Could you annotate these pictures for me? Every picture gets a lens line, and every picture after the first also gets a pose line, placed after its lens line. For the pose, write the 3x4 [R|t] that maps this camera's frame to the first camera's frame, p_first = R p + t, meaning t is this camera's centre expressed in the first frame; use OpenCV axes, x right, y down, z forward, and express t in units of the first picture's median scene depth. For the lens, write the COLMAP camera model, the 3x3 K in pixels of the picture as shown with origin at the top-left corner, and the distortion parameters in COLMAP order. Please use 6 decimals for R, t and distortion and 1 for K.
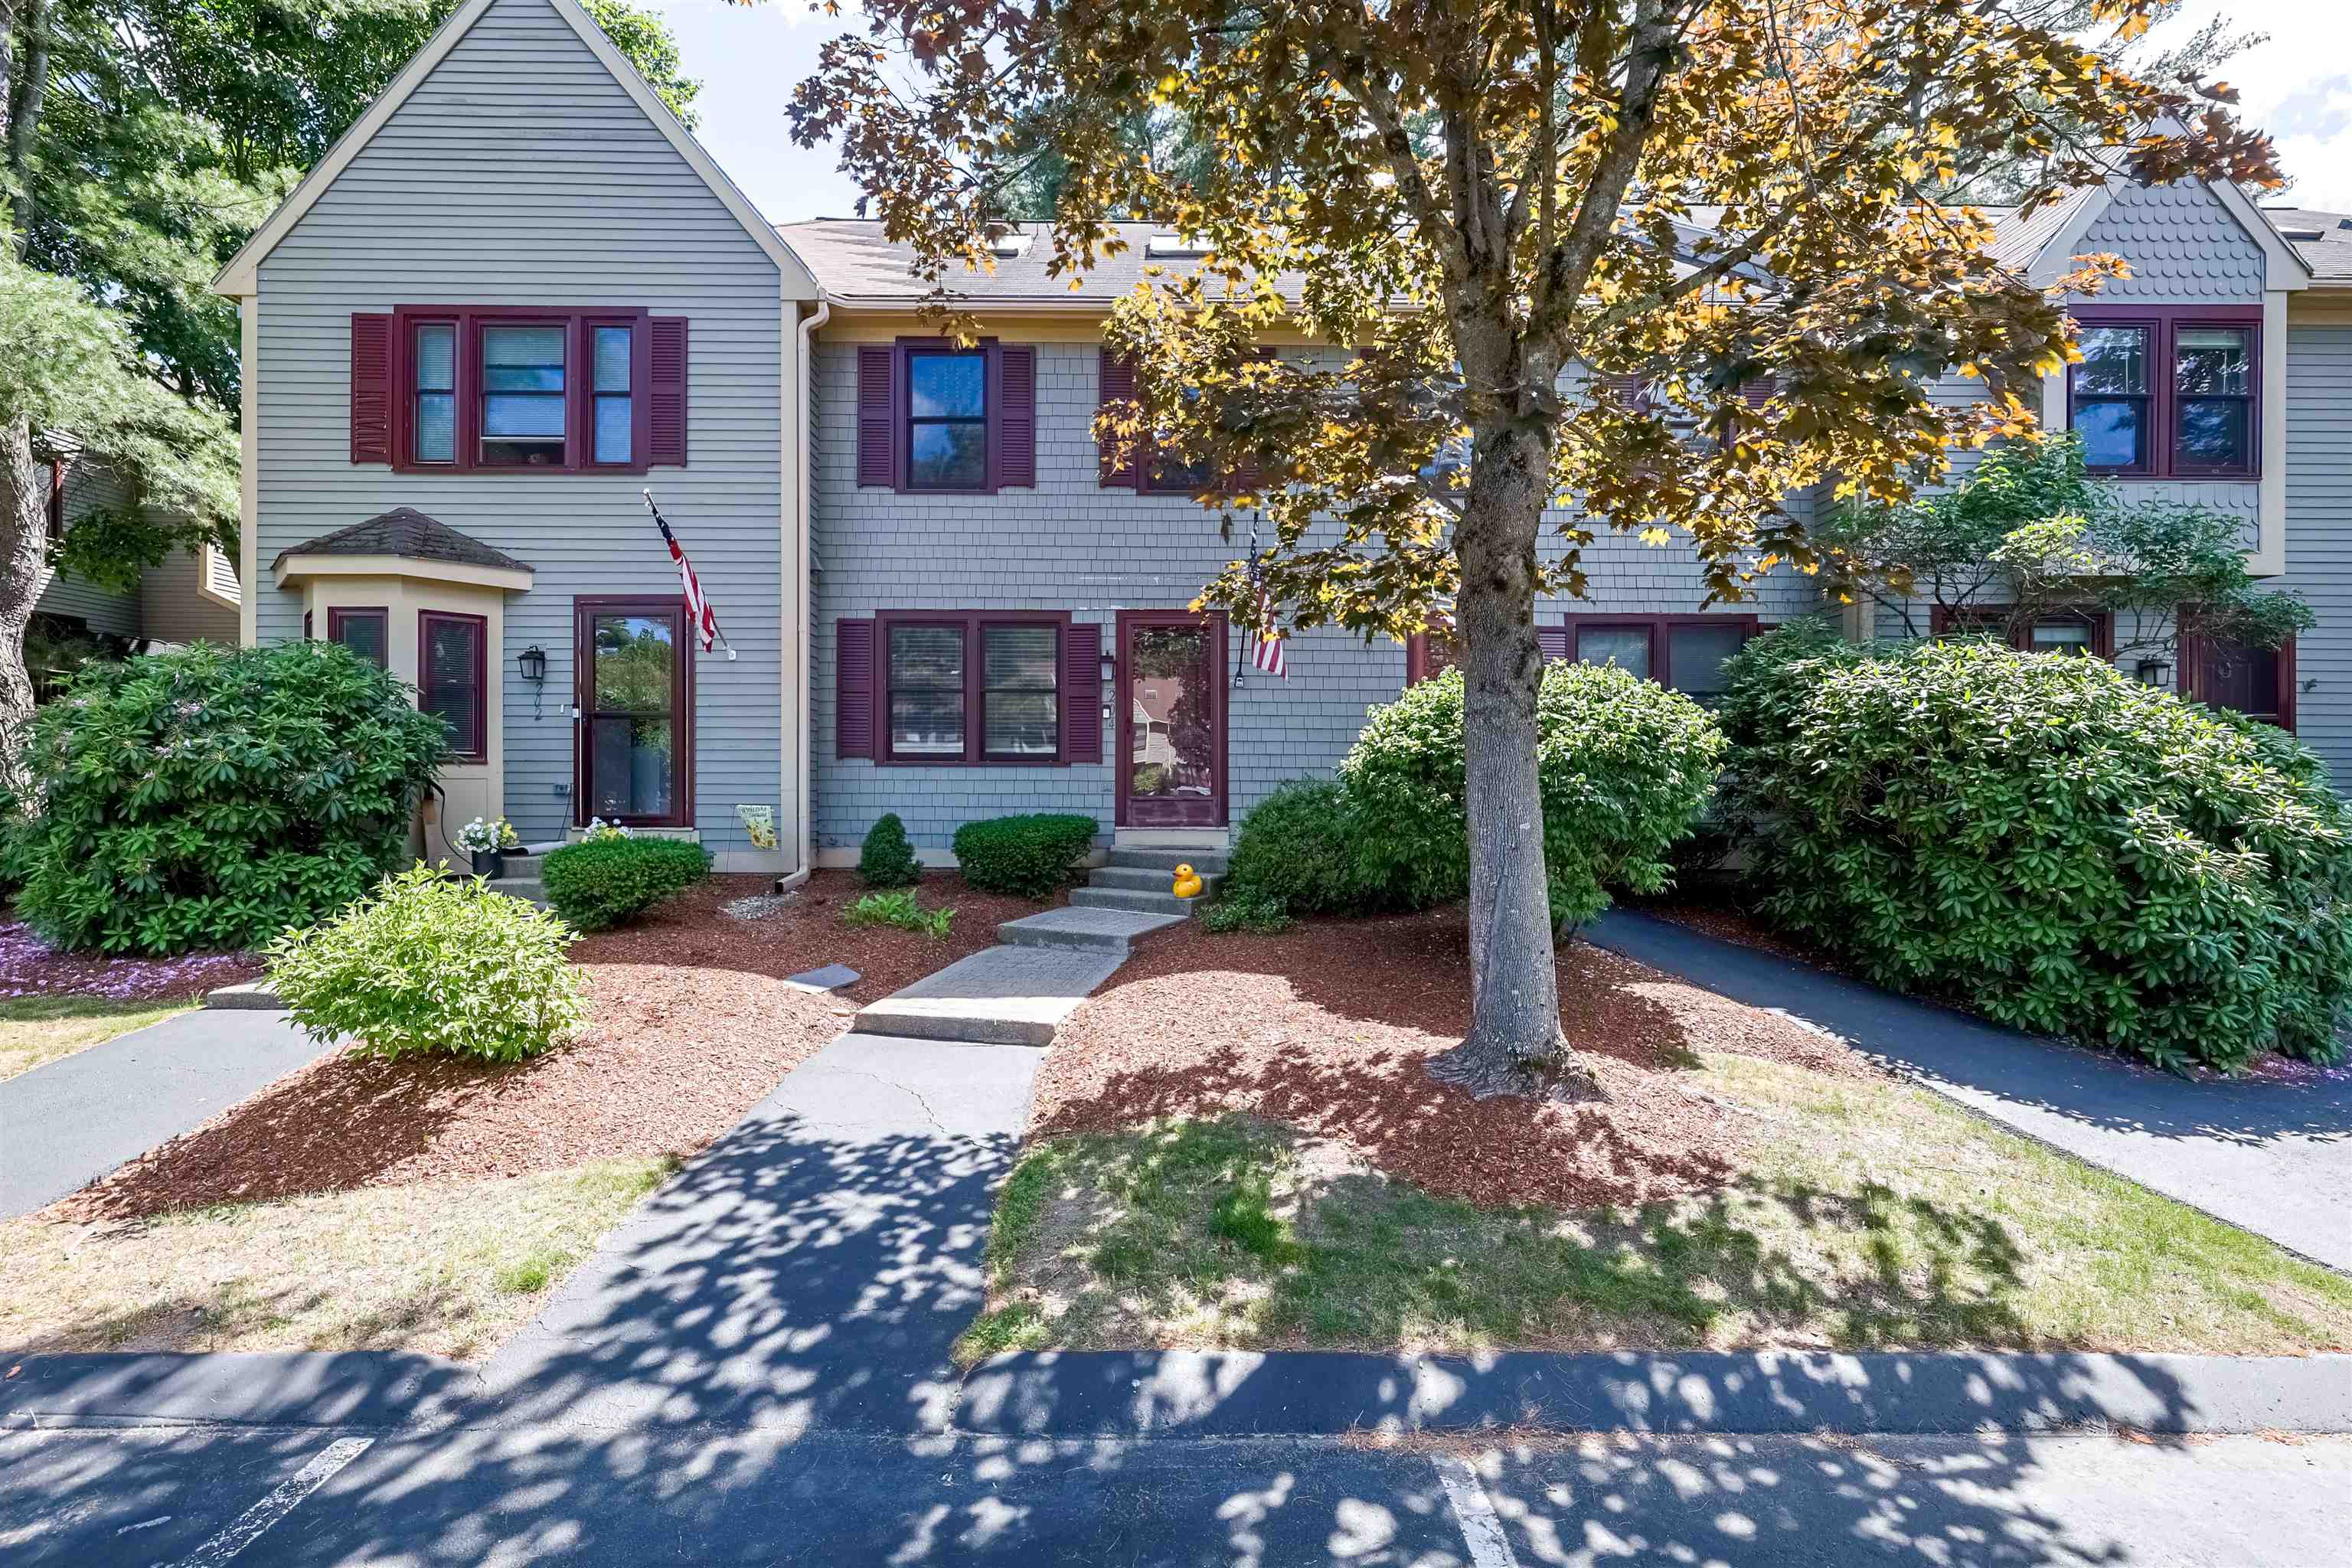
lens RADIAL K [[997.2, 0, 1181.3], [0, 997.2, 782.2], [0, 0, 1]] dist [0.002894, -0.001222]
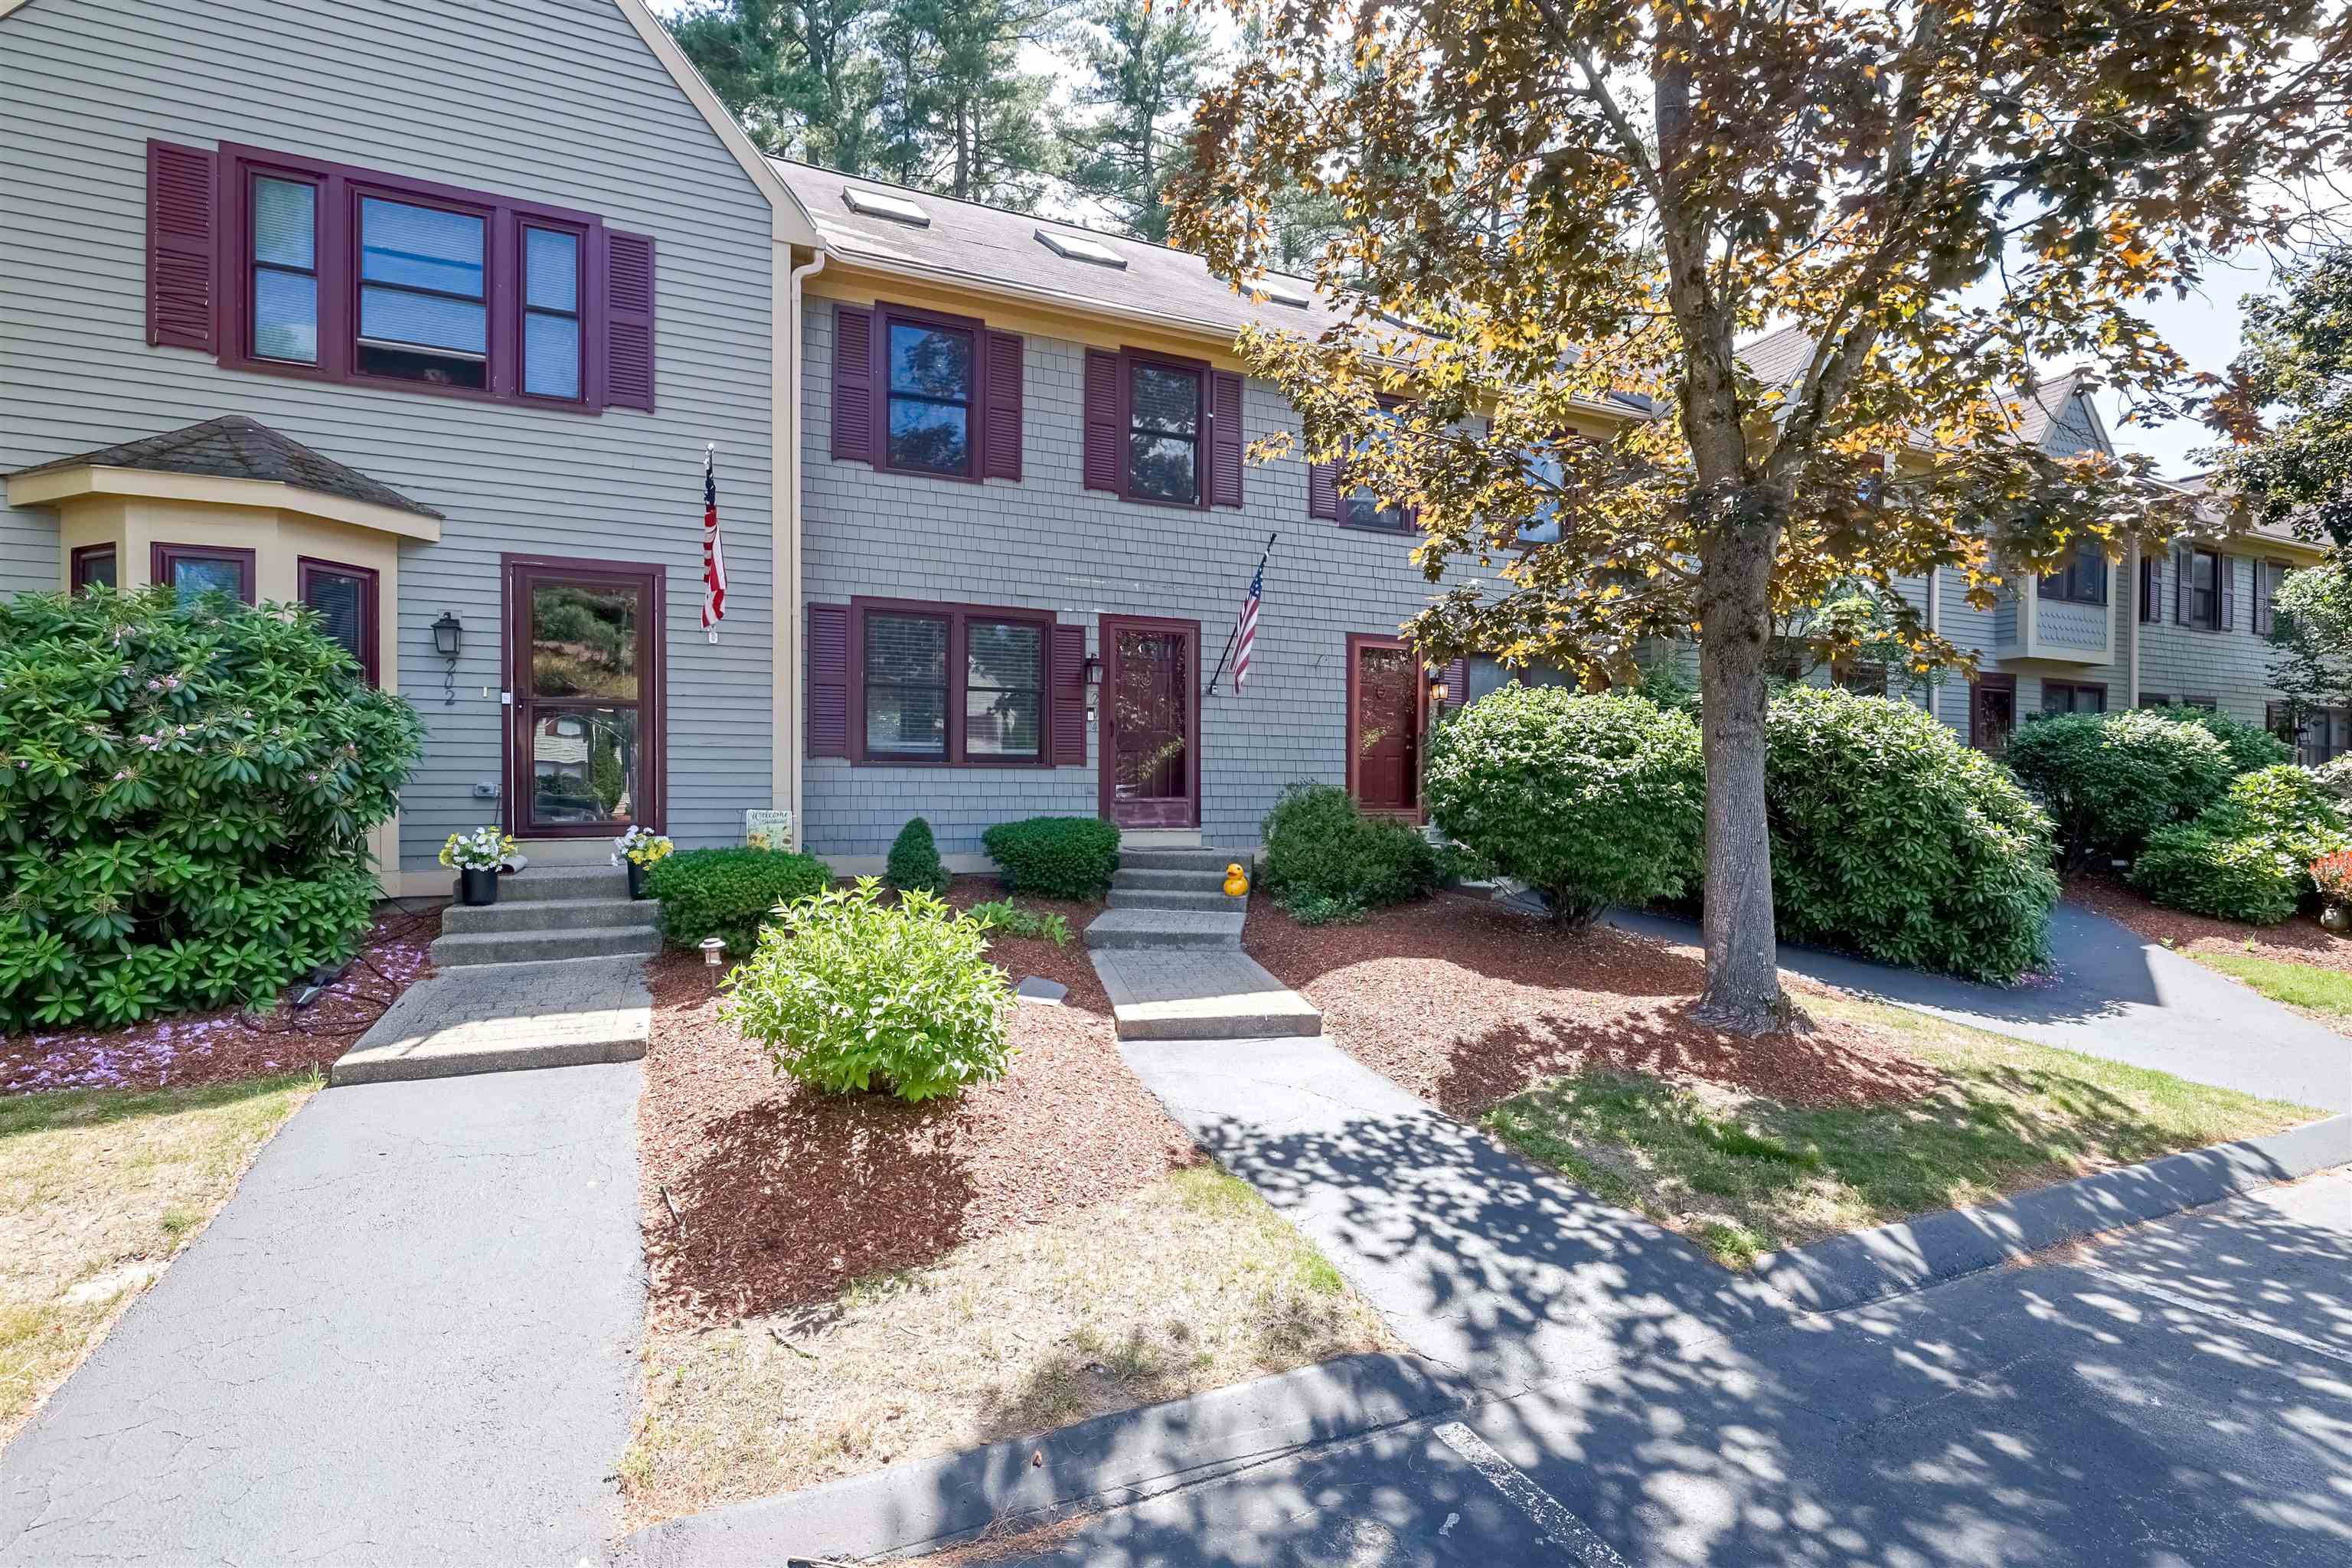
lens RADIAL K [[997.2, 0, 1185.6], [0, 997.2, 790.8], [0, 0, 1]] dist [0.002894, -0.001222]
pose [[0.928369, 0.001505, 0.371656, -0.533895], [-0.005339, 0.999943, 0.009288, -0.005476], [-0.371621, -0.010607, 0.928324, 0.049225]]
